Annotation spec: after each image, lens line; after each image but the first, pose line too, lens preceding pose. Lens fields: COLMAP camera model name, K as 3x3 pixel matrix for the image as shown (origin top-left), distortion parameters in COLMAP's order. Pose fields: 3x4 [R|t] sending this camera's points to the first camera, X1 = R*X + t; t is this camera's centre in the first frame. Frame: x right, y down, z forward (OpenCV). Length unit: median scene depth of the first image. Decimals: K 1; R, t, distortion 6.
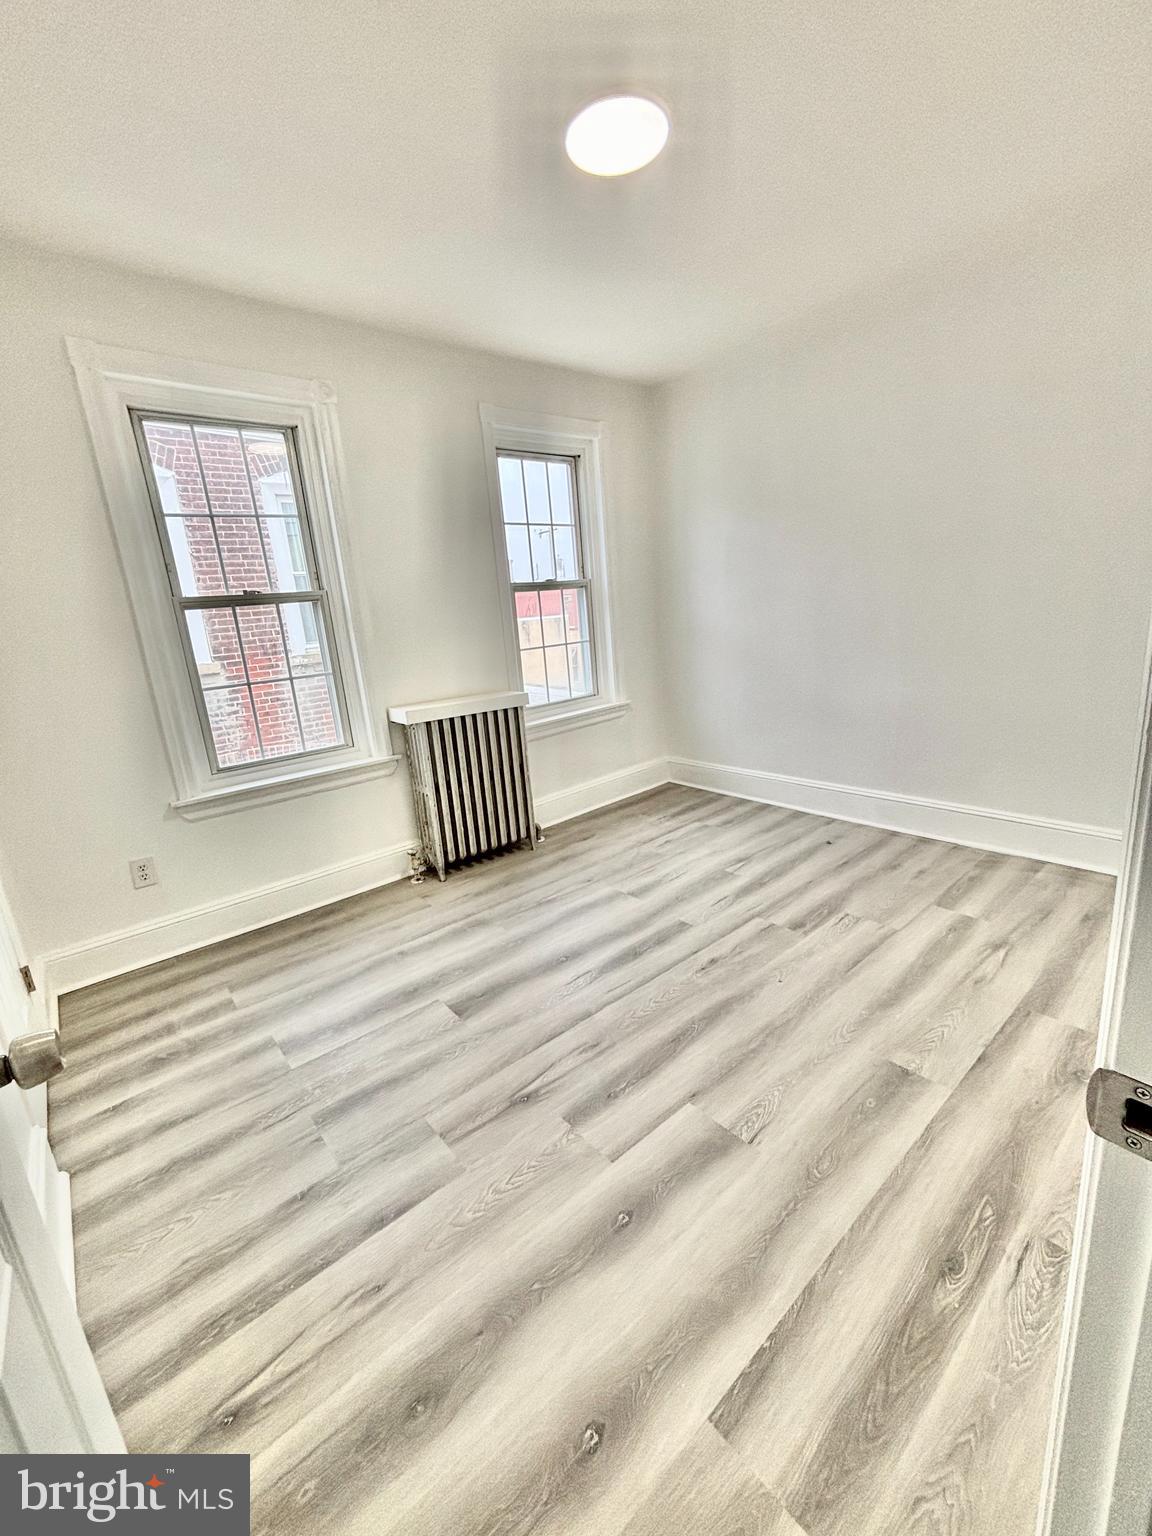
lens RADIAL K [[620.0, 0, 576.3], [0, 620.0, 761.8], [0, 0, 1]] dist [-0.000387, 0.000533]
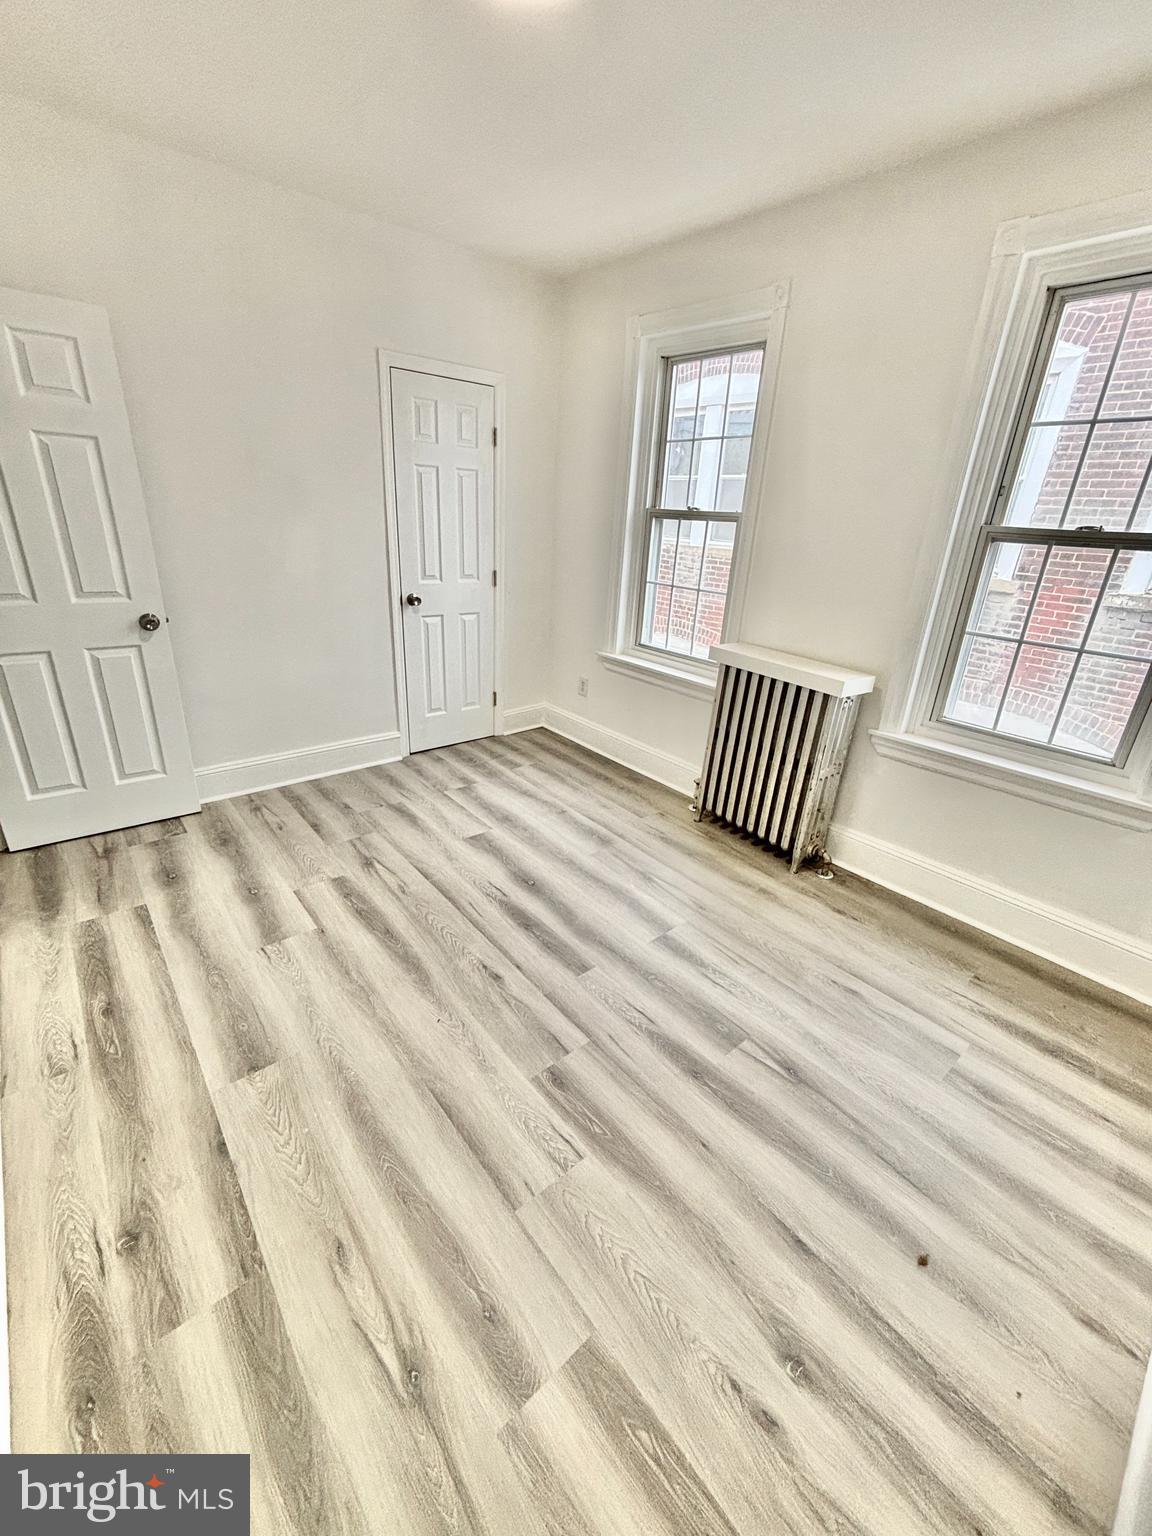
lens RADIAL K [[620.0, 0, 576.3], [0, 620.0, 761.8], [0, 0, 1]] dist [-0.000387, 0.000533]
pose [[-0.000393, 0.451142, -0.892452, 0.893470], [-0.290941, 0.853794, 0.431728, -0.373290], [0.956741, 0.259821, 0.130920, 0.922229]]
